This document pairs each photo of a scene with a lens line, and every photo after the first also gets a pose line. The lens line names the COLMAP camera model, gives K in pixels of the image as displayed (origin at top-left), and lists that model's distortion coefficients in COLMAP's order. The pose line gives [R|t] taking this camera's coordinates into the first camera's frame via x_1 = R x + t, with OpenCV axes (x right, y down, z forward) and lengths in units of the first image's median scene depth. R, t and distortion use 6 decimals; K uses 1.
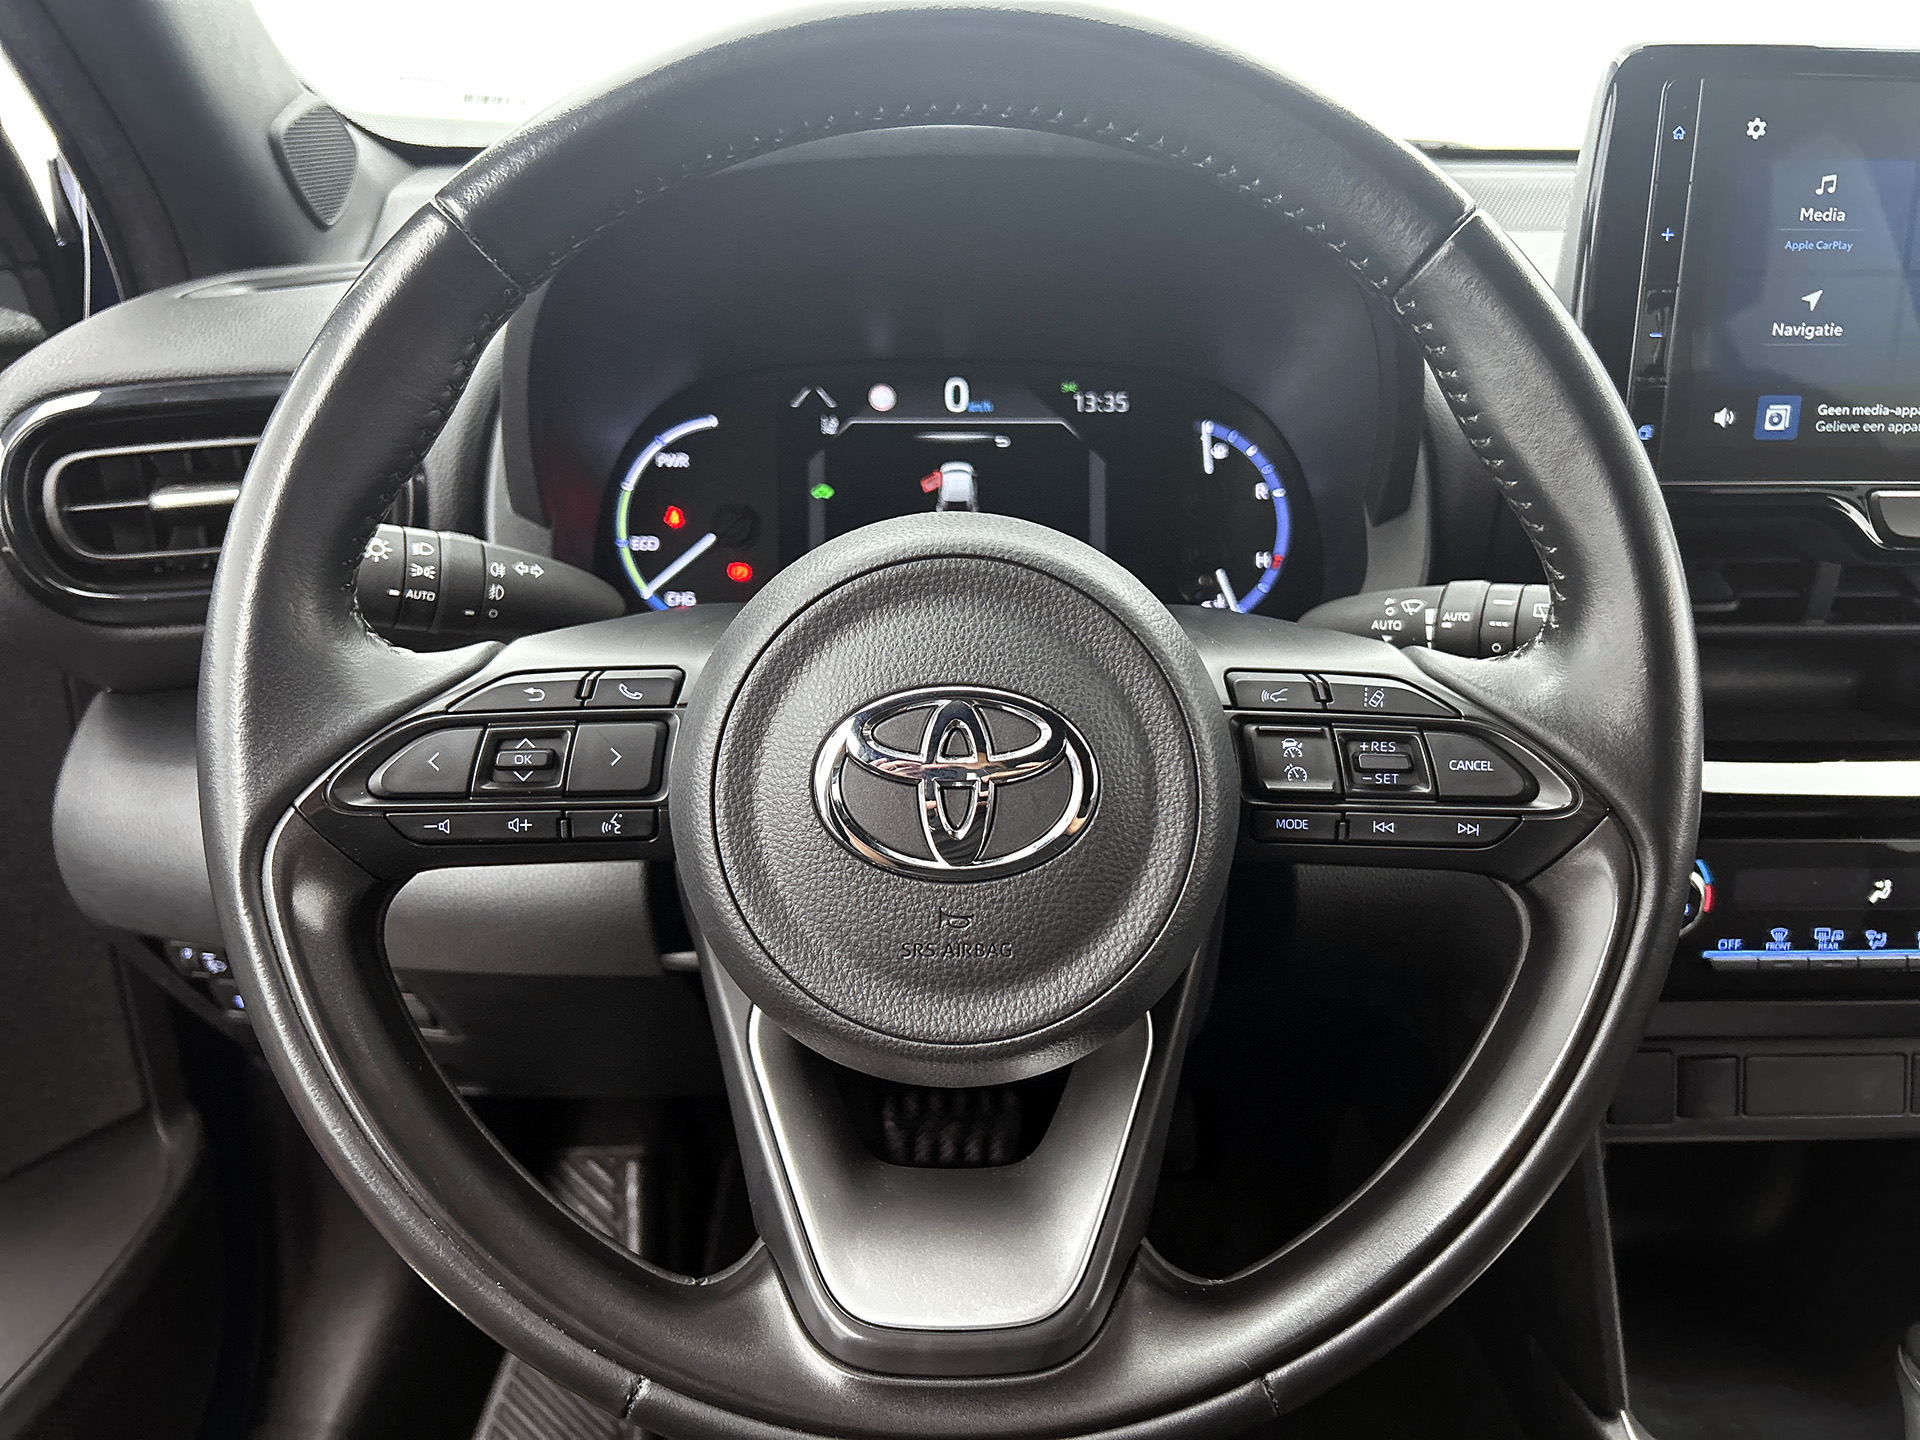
lens RADIAL K [[1488.7, 0, 960.4], [0, 1488.7, 711.8], [0, 0, 1]] dist [0.034436, -0.006659]
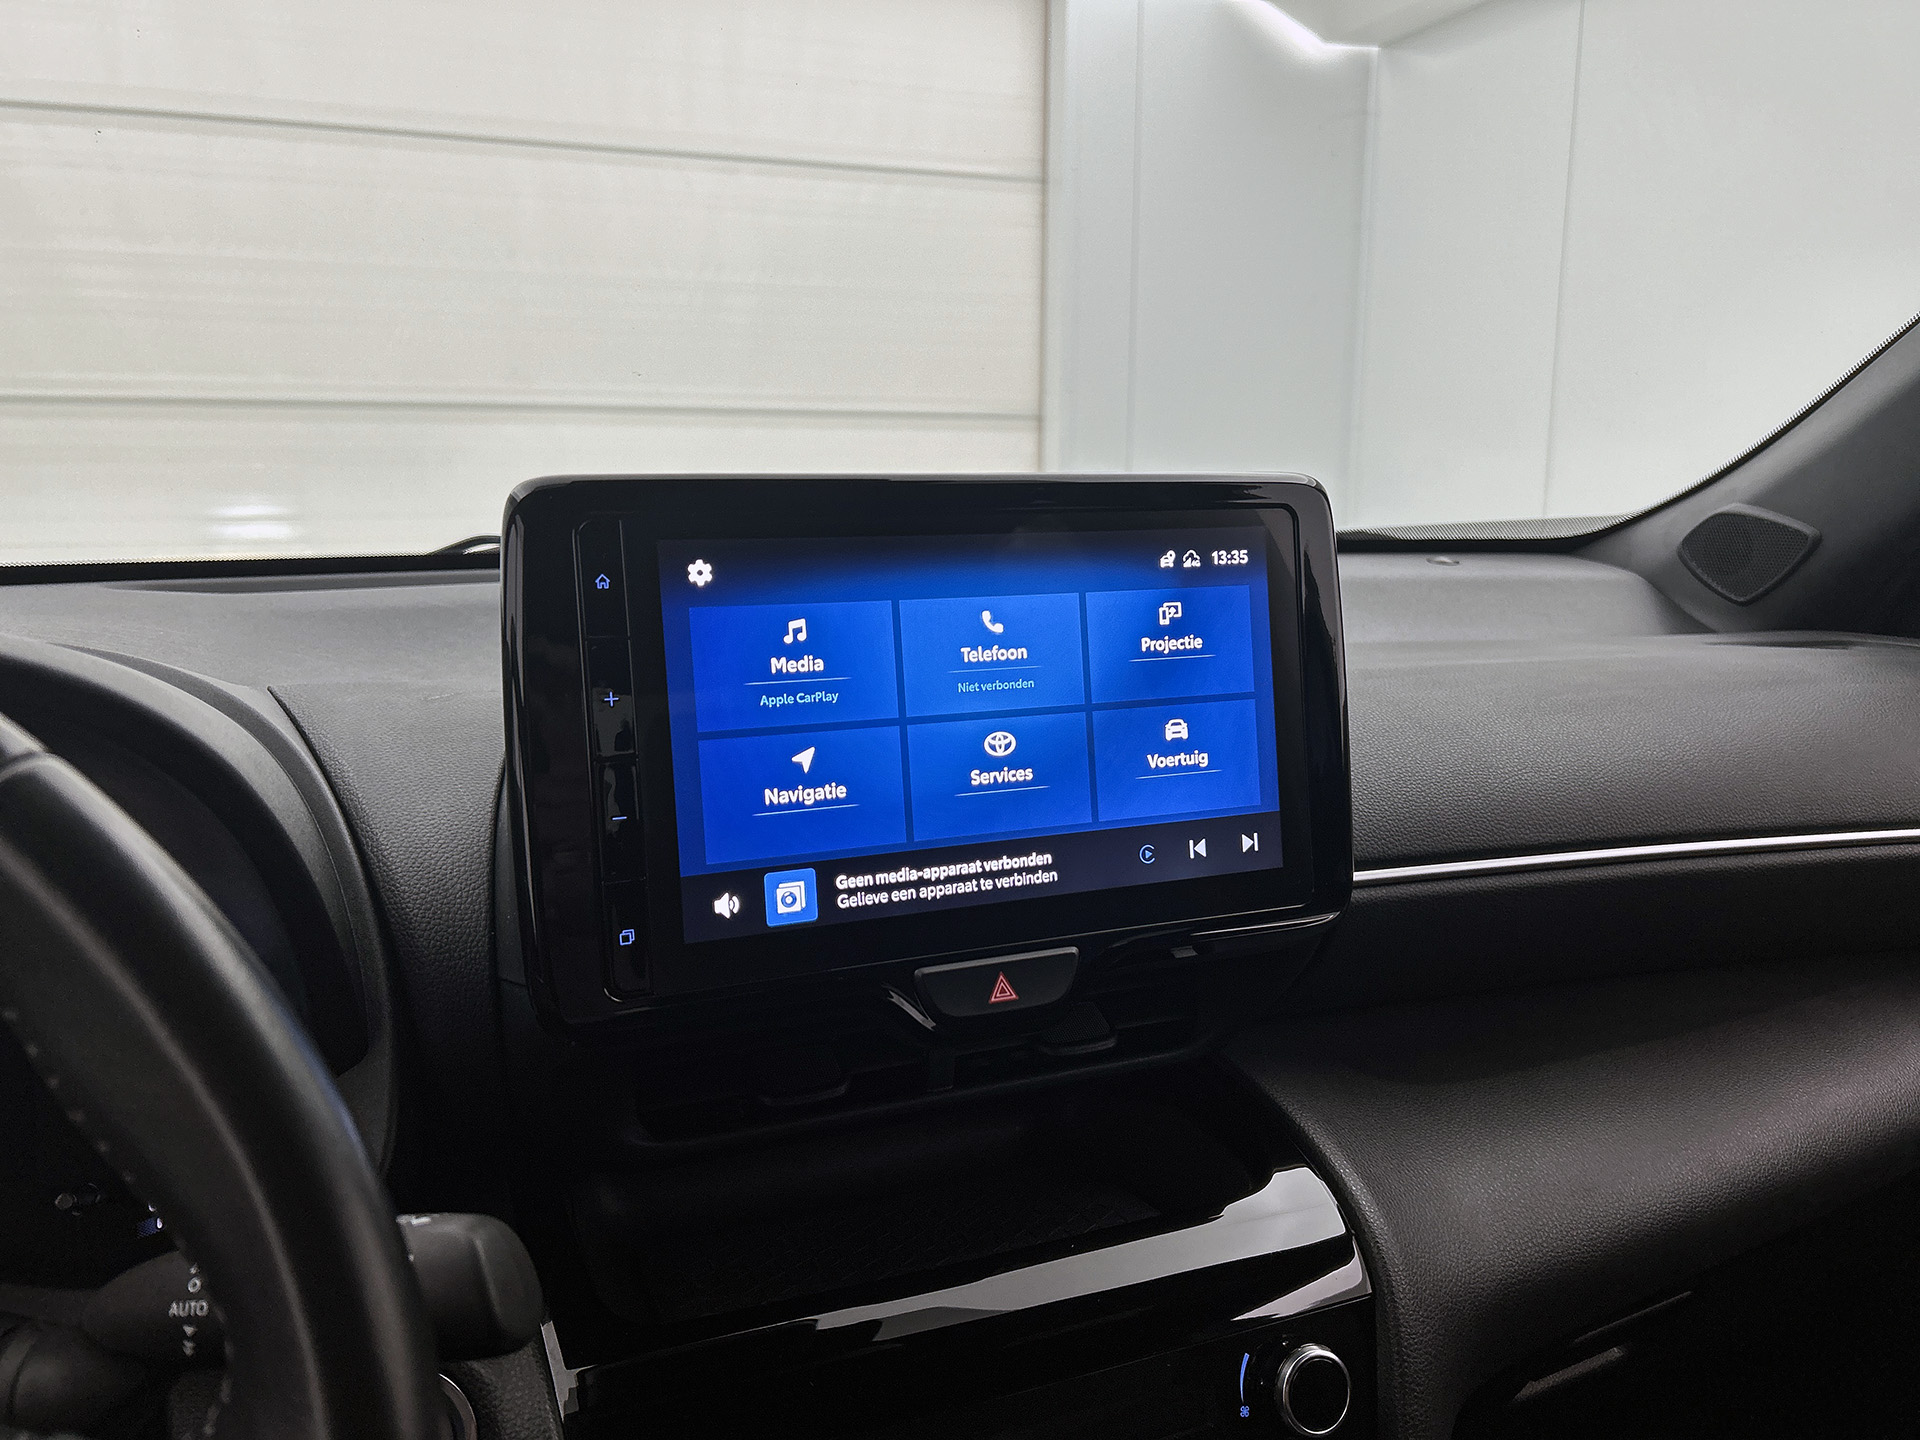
lens RADIAL K [[1465.2, 0, 965.5], [0, 1465.2, 718.8], [0, 0, 1]] dist [0.029582, -0.007204]
pose [[0.928698, -0.067627, 0.364617, 0.401428], [0.145139, 0.971082, -0.189565, -0.144357], [-0.341254, 0.228969, 0.911657, 0.242294]]
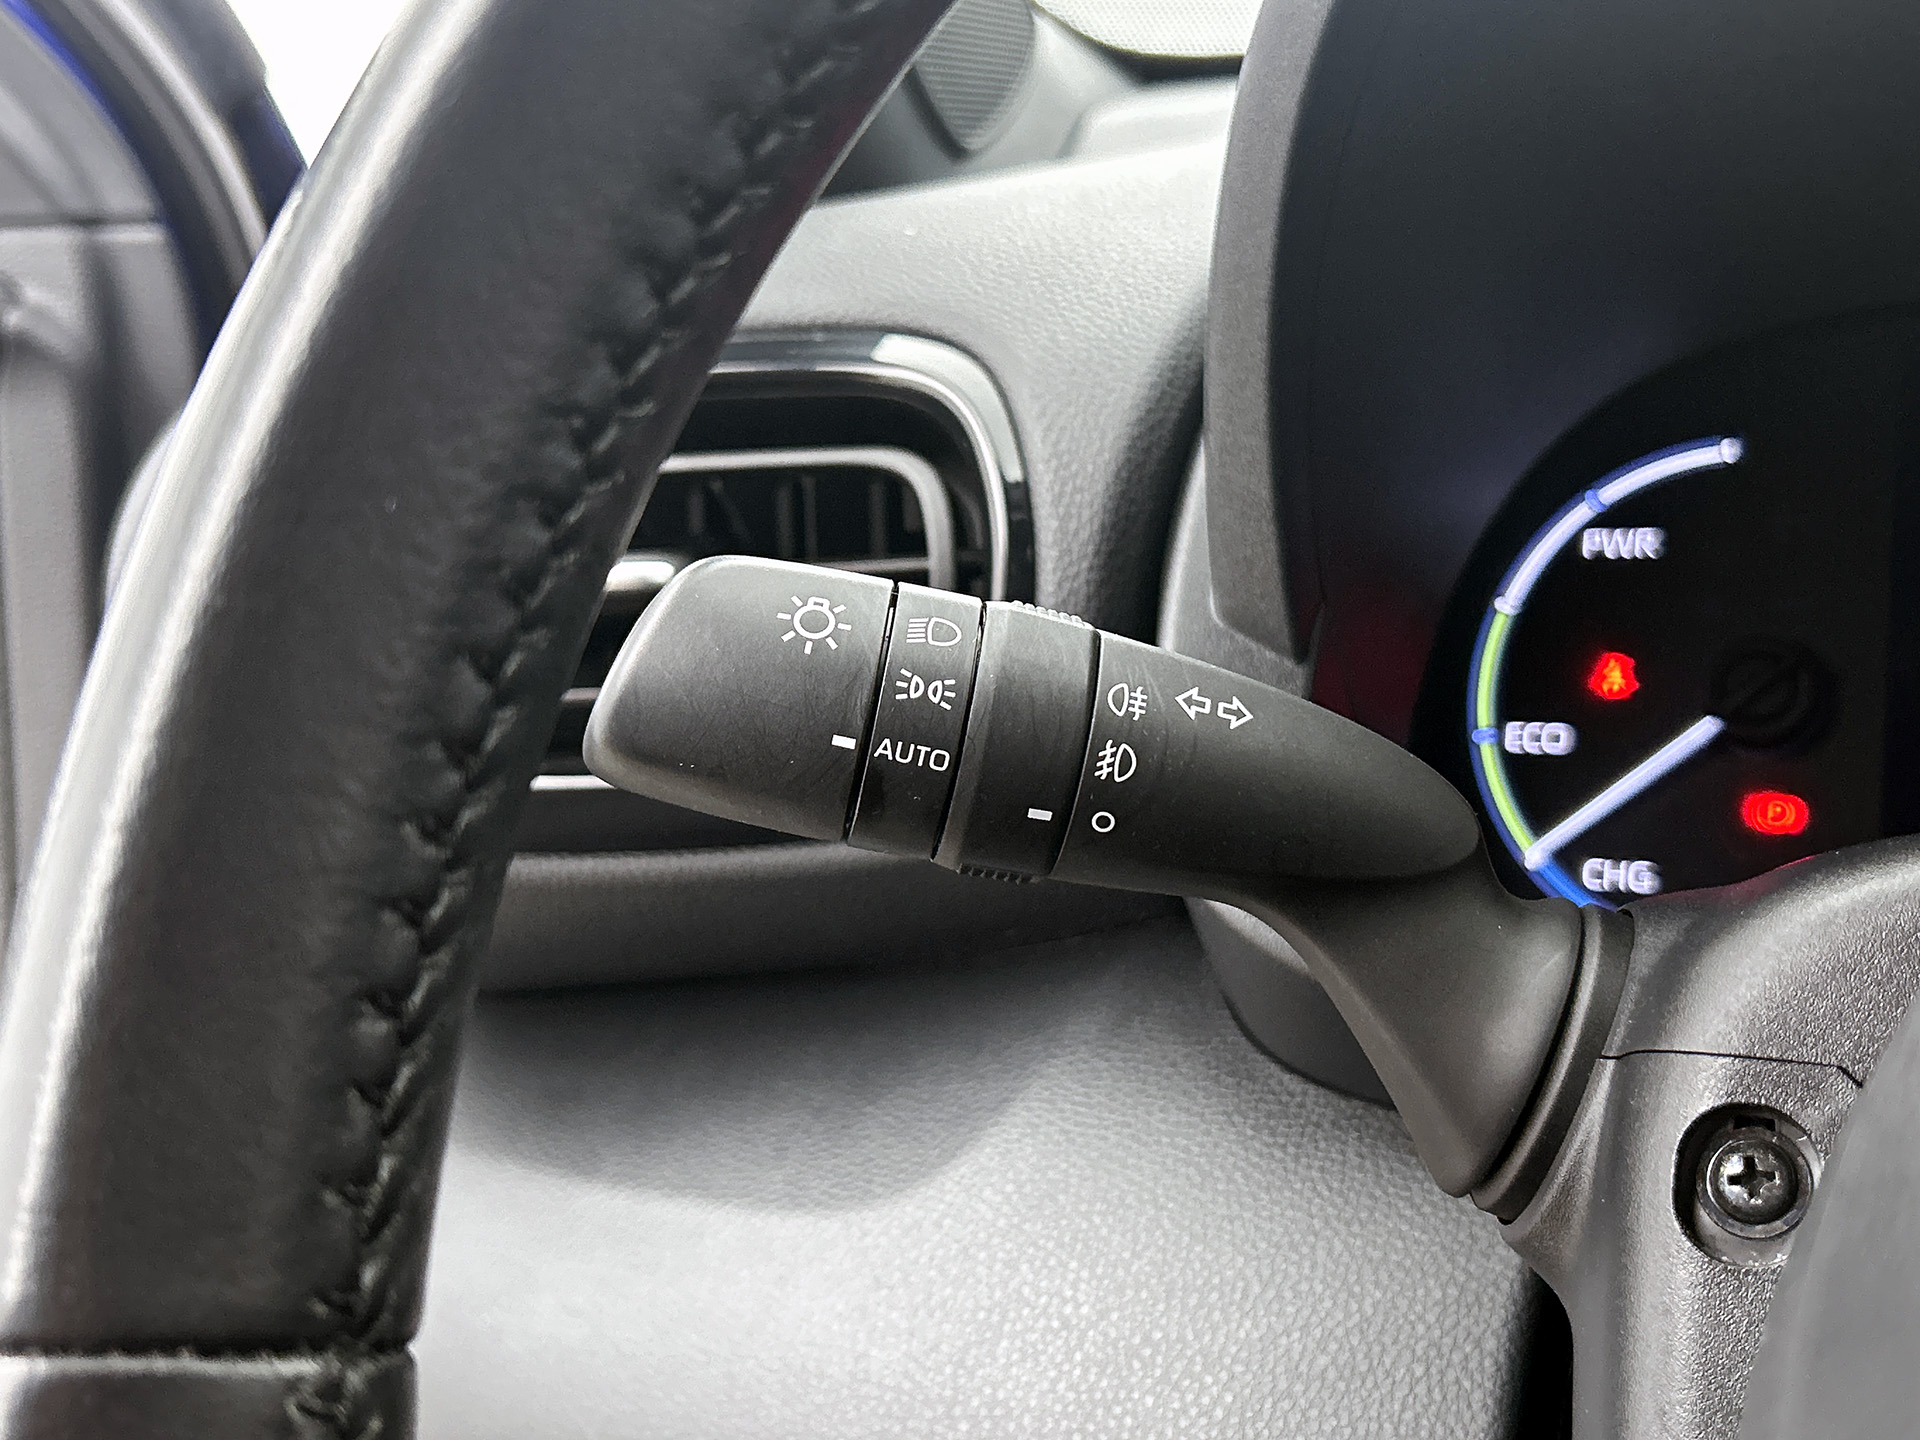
lens RADIAL K [[2216.0, 0, 960.0], [0, 2216.0, 720.0], [0, 0, 1]] dist [0.017018, 0.010225]
pose [[0.898486, 0.031172, -0.437894, -0.119856], [-0.110264, 0.981524, -0.156372, -0.004661], [0.424930, 0.188782, 0.885323, 0.537727]]
